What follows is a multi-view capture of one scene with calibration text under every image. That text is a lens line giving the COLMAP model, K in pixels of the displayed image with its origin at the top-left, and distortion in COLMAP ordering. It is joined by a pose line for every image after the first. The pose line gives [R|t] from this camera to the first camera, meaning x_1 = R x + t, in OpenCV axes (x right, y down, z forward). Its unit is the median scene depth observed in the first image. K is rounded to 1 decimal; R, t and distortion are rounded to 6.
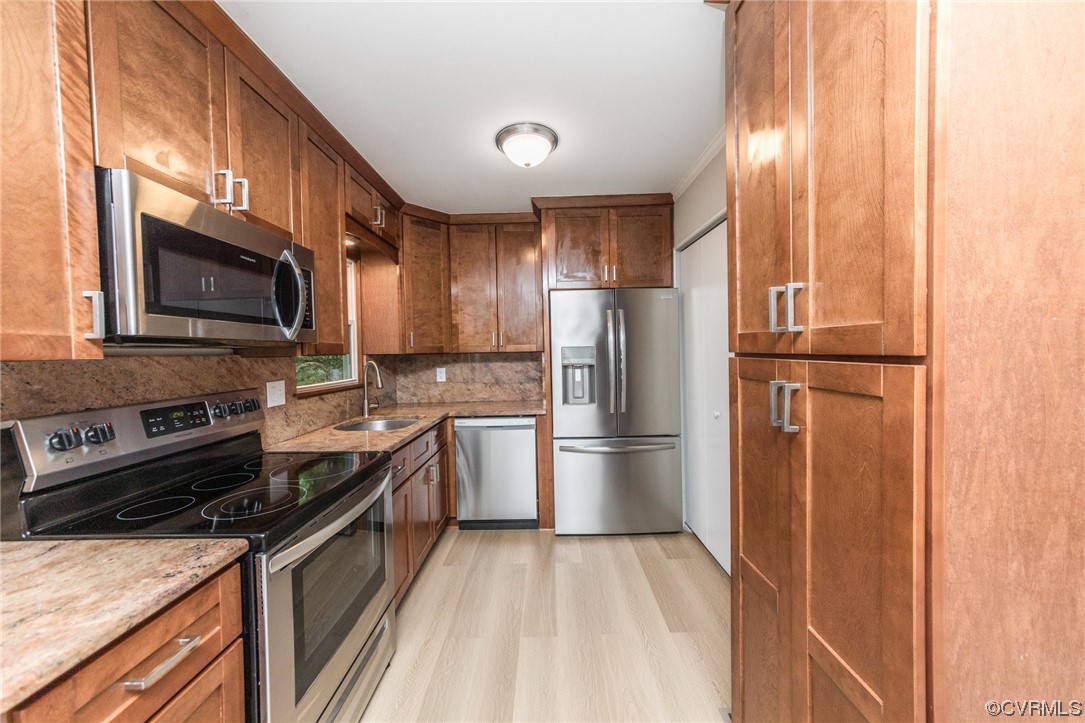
lens RADIAL K [[386.5, 0, 541.7], [0, 386.5, 359.9], [0, 0, 1]] dist [0.009232, 0.000555]
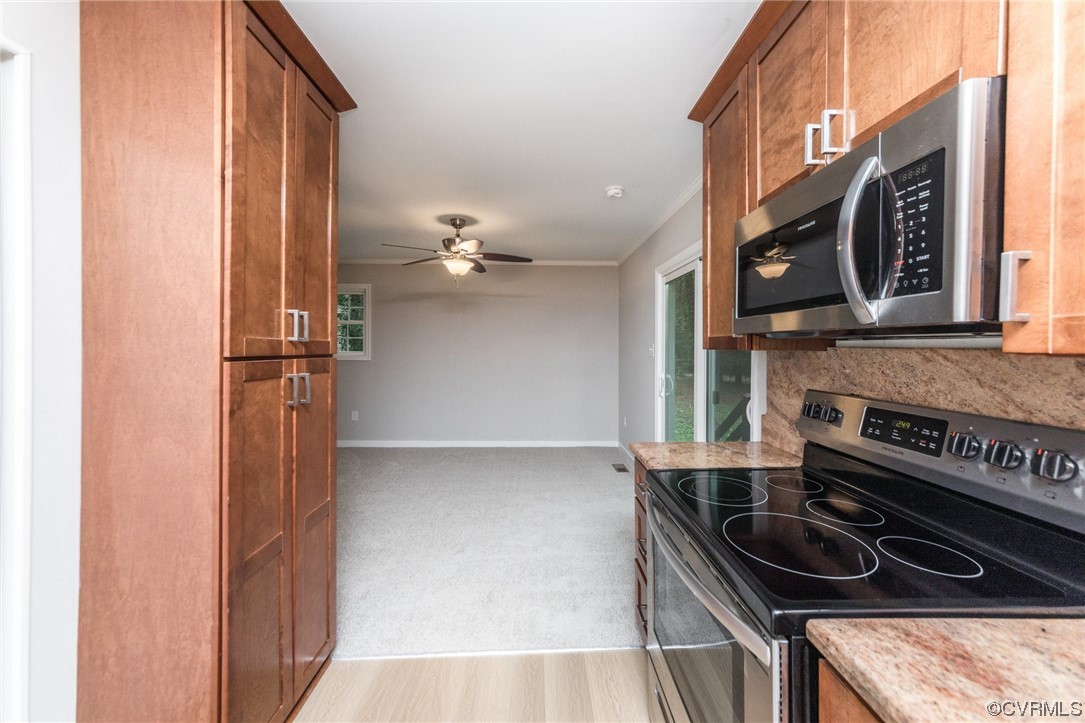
lens RADIAL K [[386.5, 0, 542.0], [0, 386.5, 352.8], [0, 0, 1]] dist [0.009232, 0.000555]
pose [[-0.999788, 0.015378, -0.013669, -0.200847], [0.014837, 0.999136, 0.038813, -0.041459], [0.014254, 0.038602, -0.999153, 1.696683]]
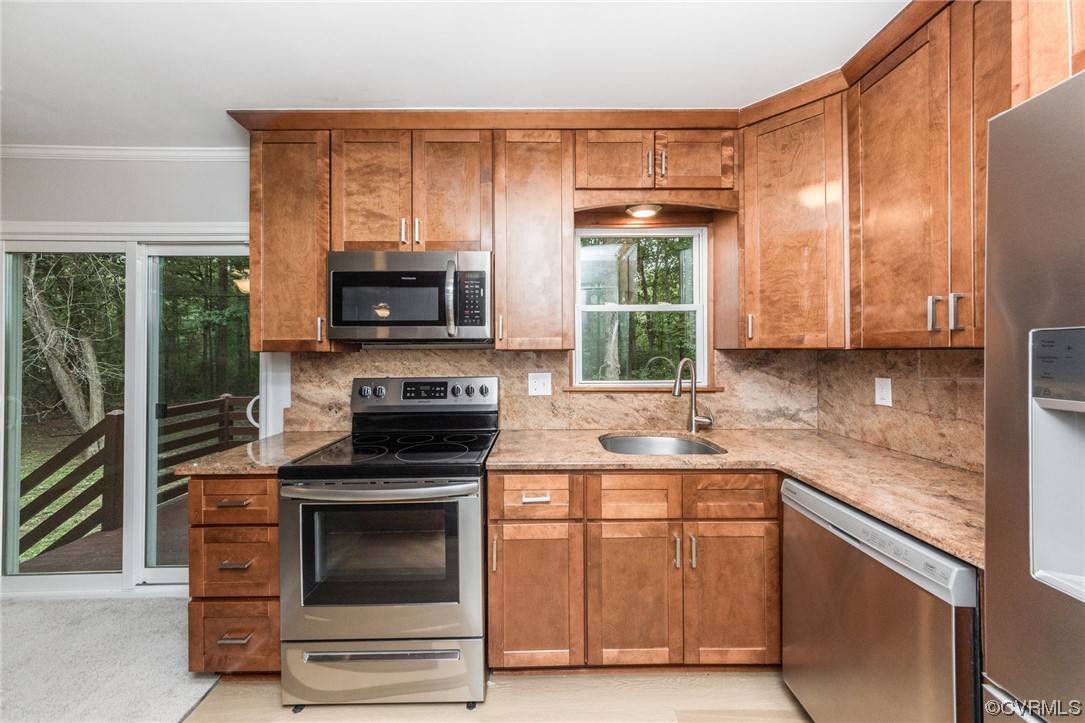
lens RADIAL K [[386.5, 0, 541.1], [0, 386.5, 350.7], [0, 0, 1]] dist [0.009232, 0.000555]
pose [[0.022969, 0.016297, -0.999603, 0.570302], [-0.016555, 0.999736, 0.015919, -0.035725], [0.999599, 0.016183, 0.023232, 1.364103]]
